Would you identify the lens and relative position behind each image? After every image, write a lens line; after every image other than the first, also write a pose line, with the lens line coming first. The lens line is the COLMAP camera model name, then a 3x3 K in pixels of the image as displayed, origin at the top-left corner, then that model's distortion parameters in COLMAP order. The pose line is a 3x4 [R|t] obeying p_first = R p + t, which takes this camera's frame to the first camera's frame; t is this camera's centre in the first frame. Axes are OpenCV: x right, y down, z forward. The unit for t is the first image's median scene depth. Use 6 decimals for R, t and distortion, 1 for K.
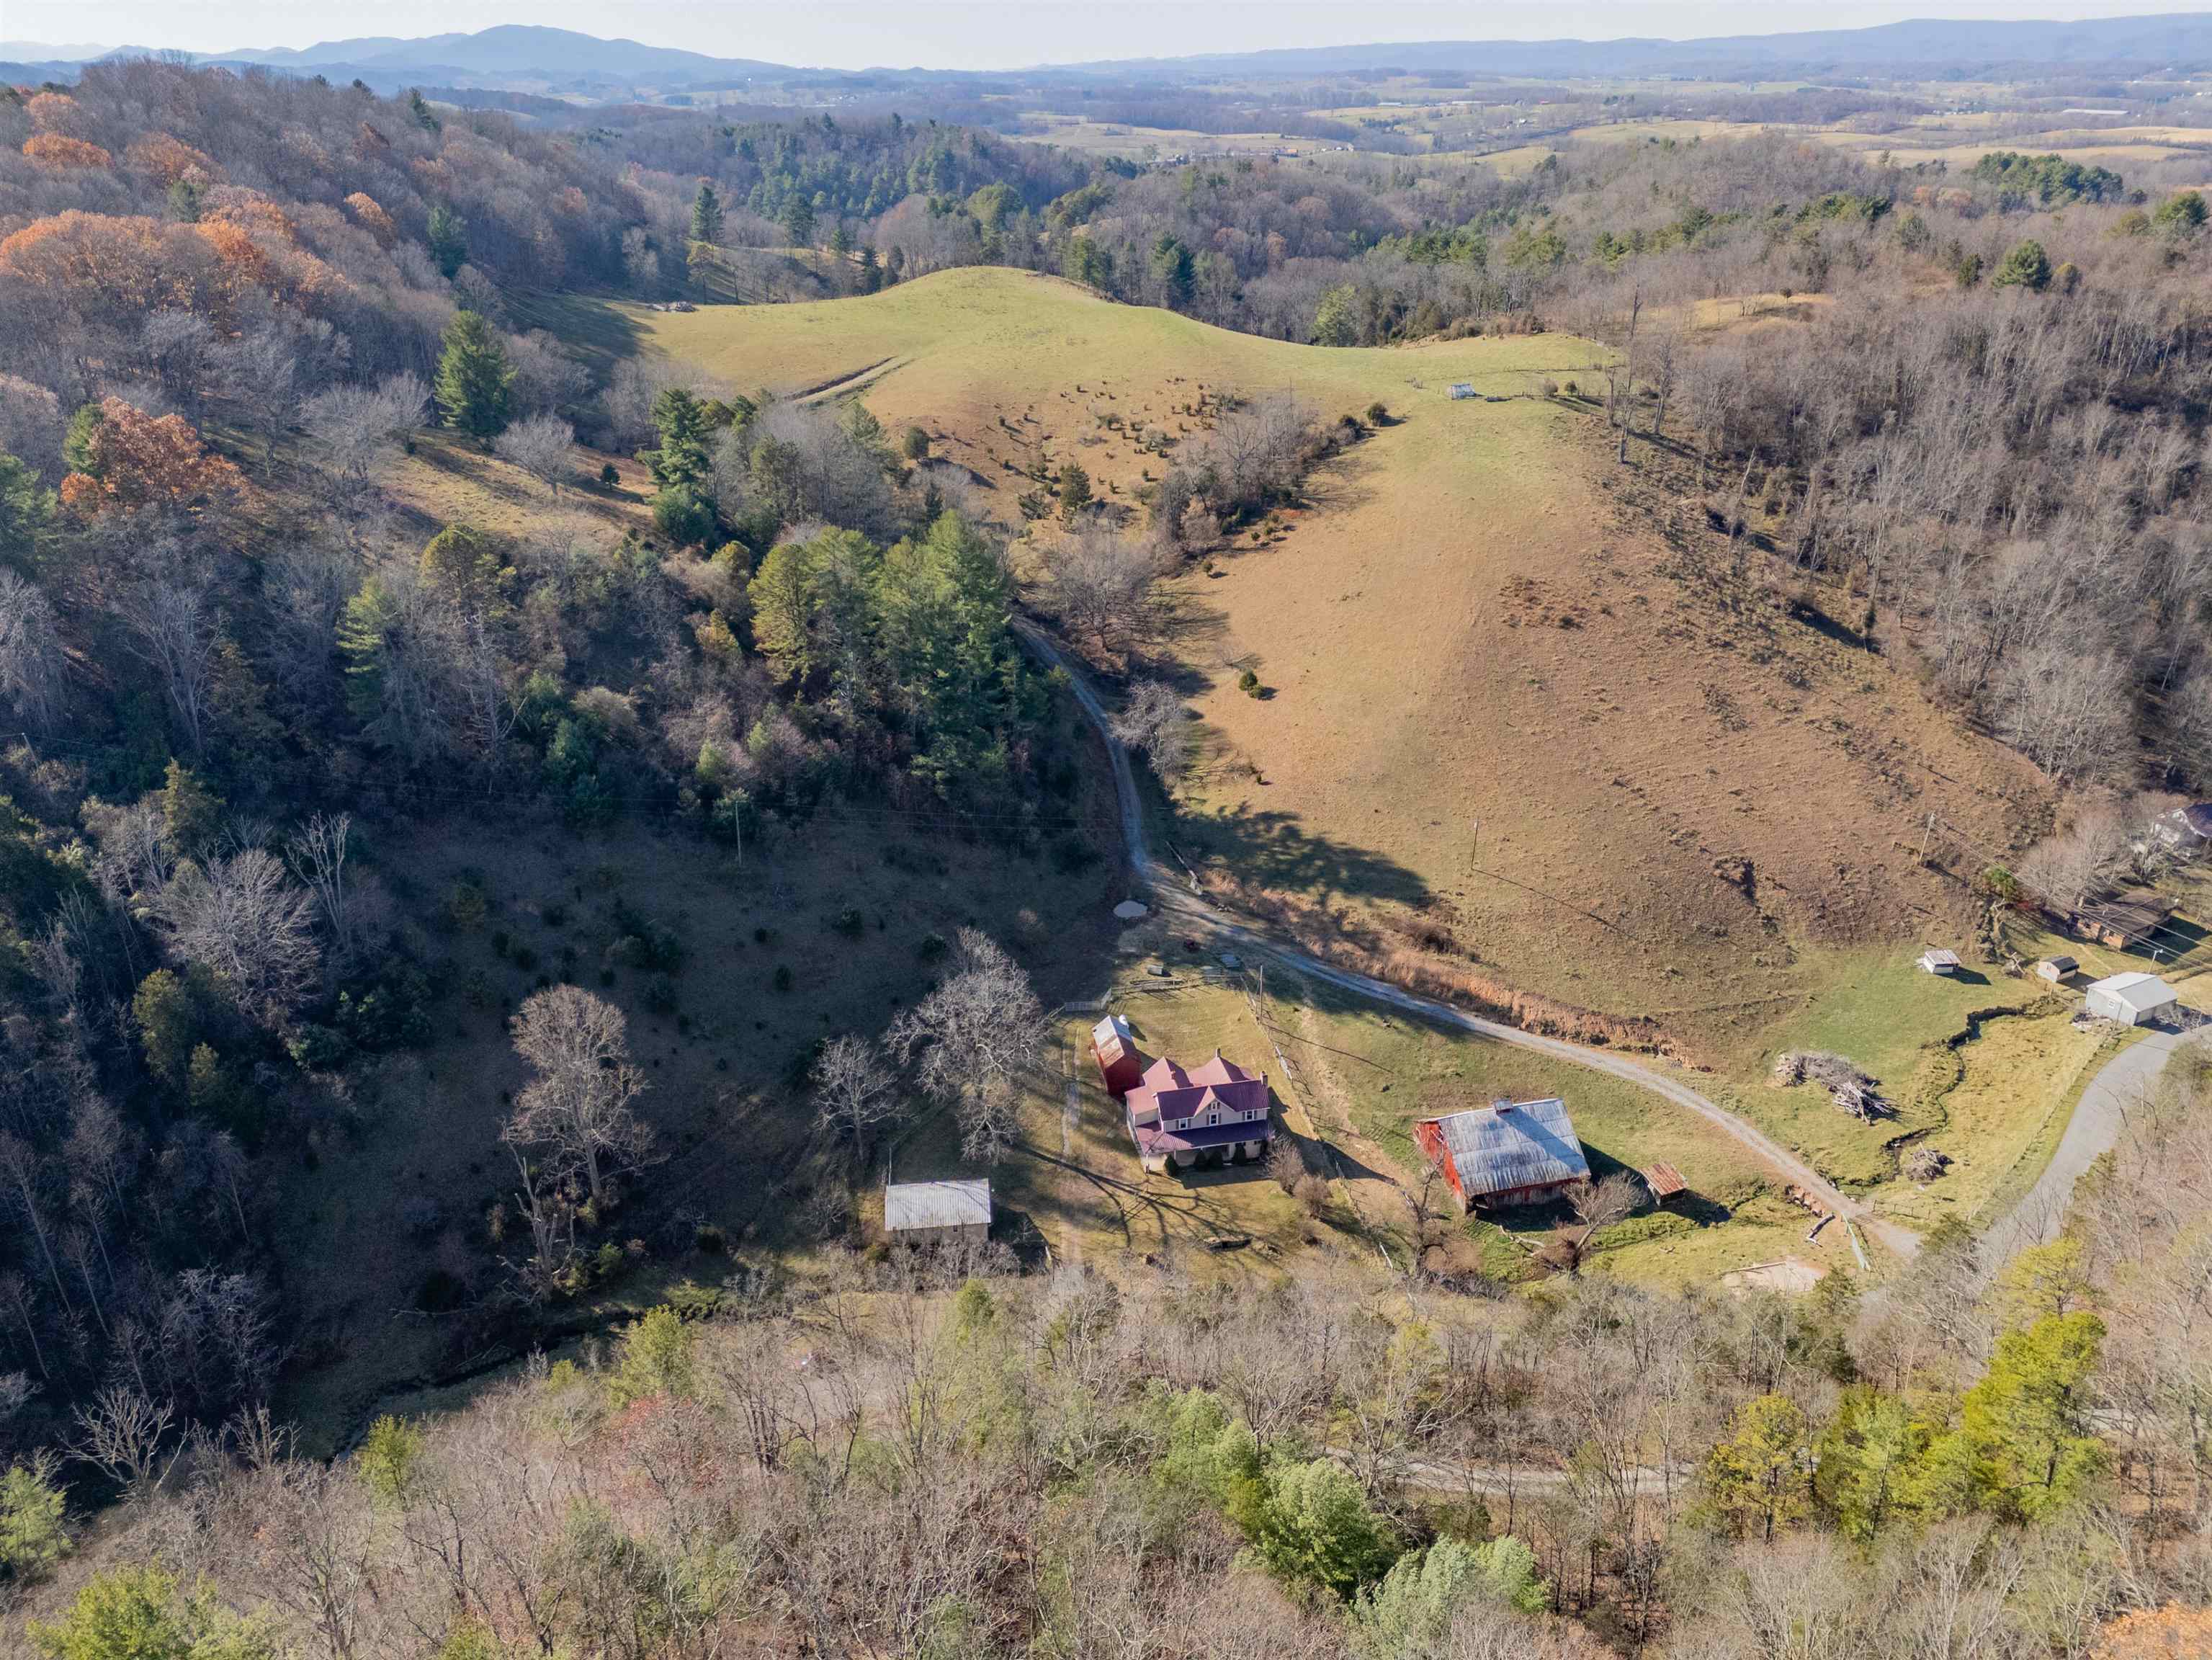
lens RADIAL K [[1616.7, 0, 1110.4], [0, 1616.7, 827.3], [0, 0, 1]] dist [0.087367, -0.081071]
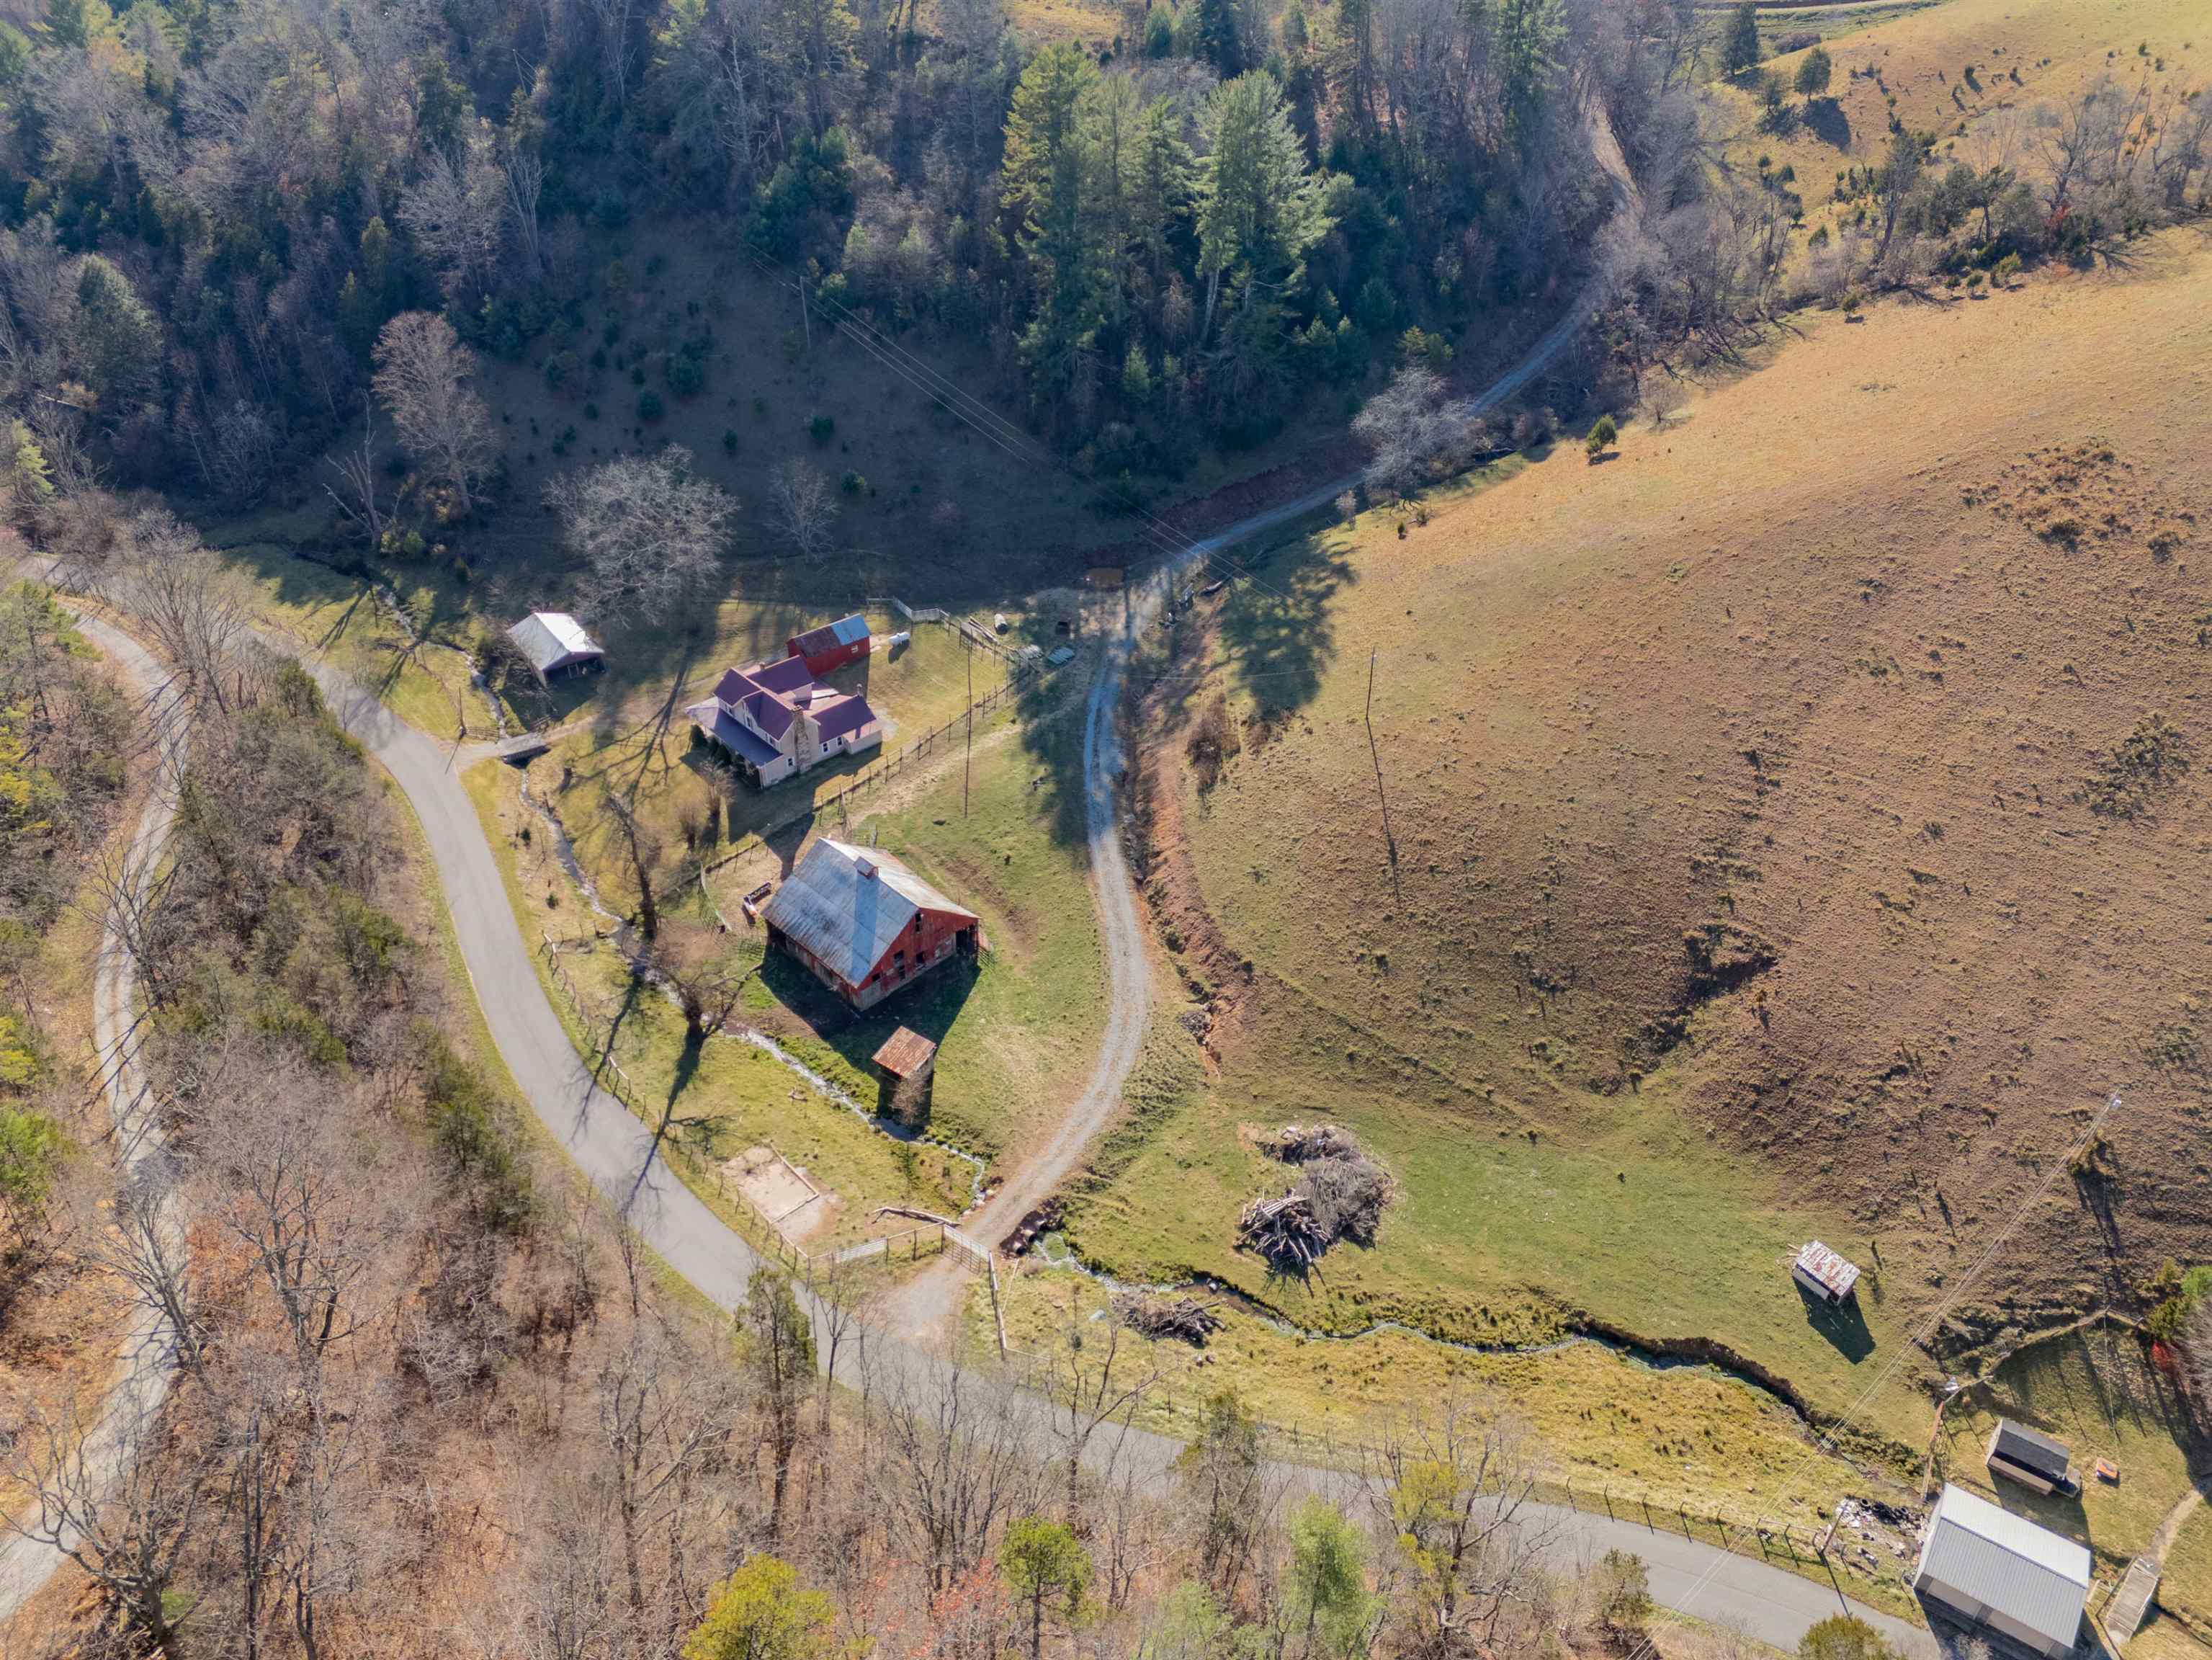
lens RADIAL K [[1616.7, 0, 1108.9], [0, 1616.7, 828.7], [0, 0, 1]] dist [0.087367, -0.081071]
pose [[0.501284, 0.515226, -0.695167, 0.645650], [-0.373052, 0.853584, 0.363631, -0.140146], [0.780735, 0.077051, 0.620094, 0.447048]]
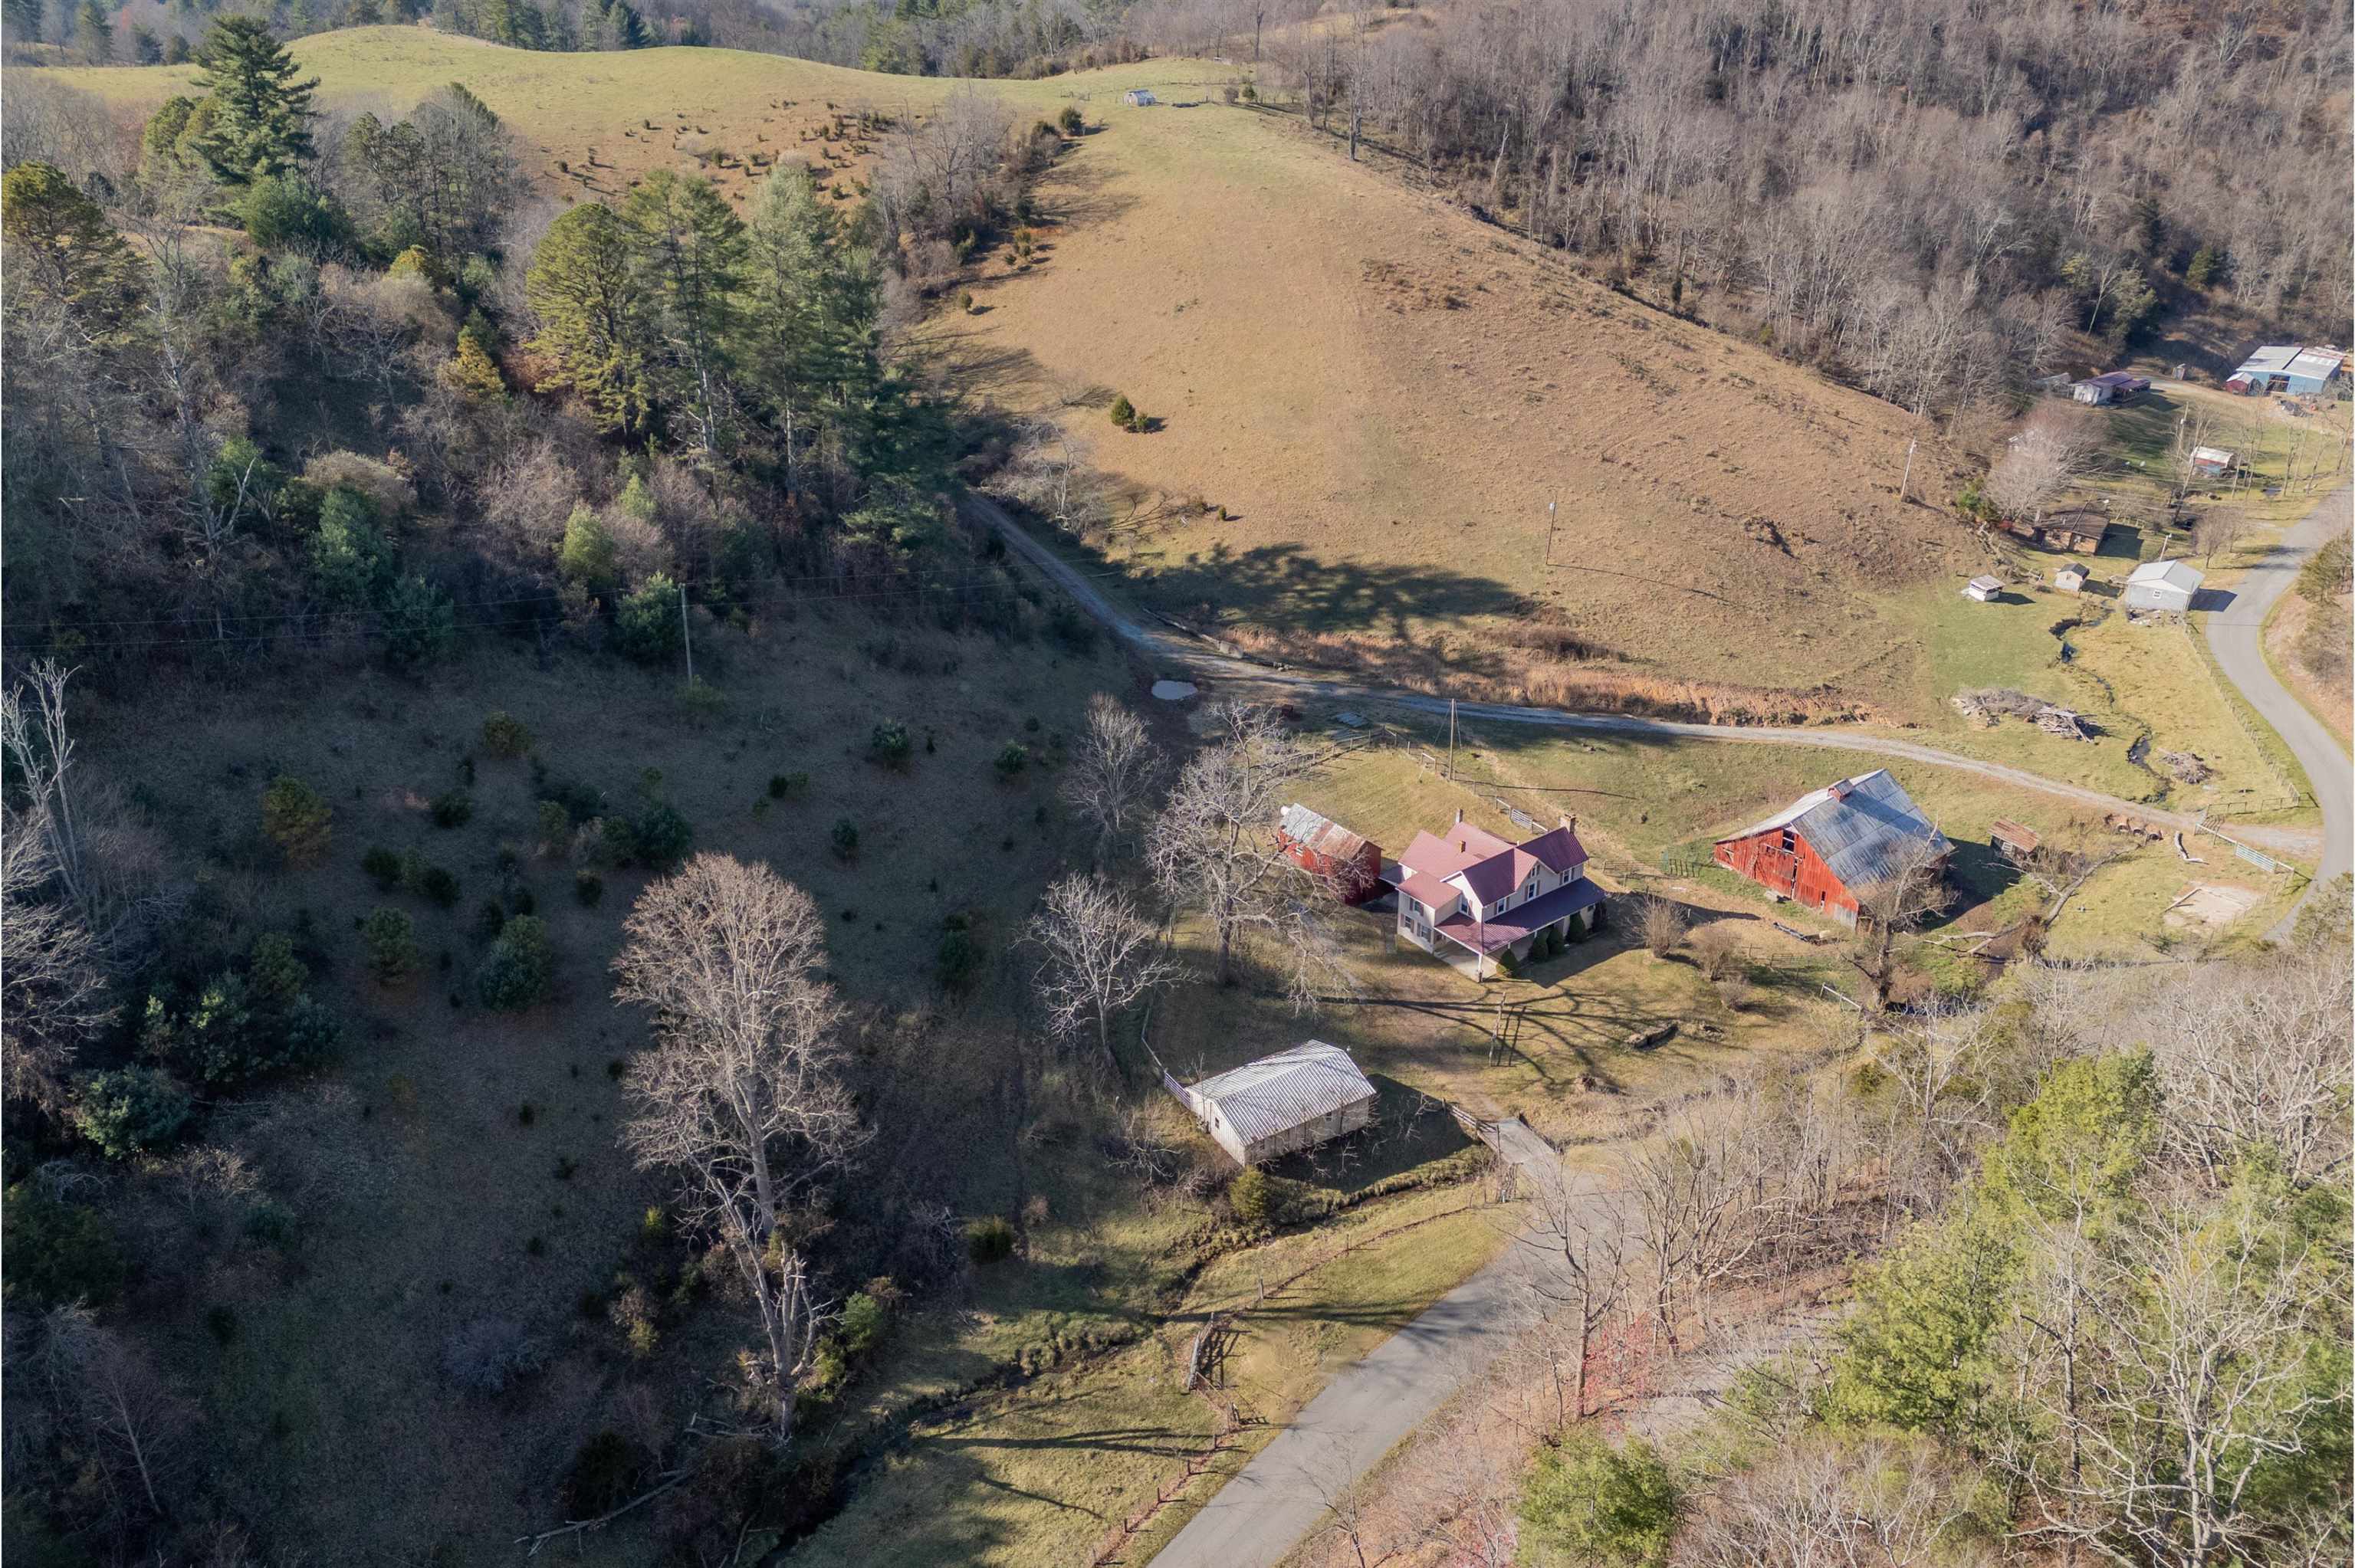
lens RADIAL K [[1721.7, 0, 1182.1], [0, 1721.7, 776.8], [0, 0, 1]] dist [0.082170, -0.074443]
pose [[0.898822, -0.192620, 0.393722, -0.278515], [0.187149, 0.980919, 0.052654, 0.046933], [-0.396352, 0.026359, 0.917720, 0.273716]]
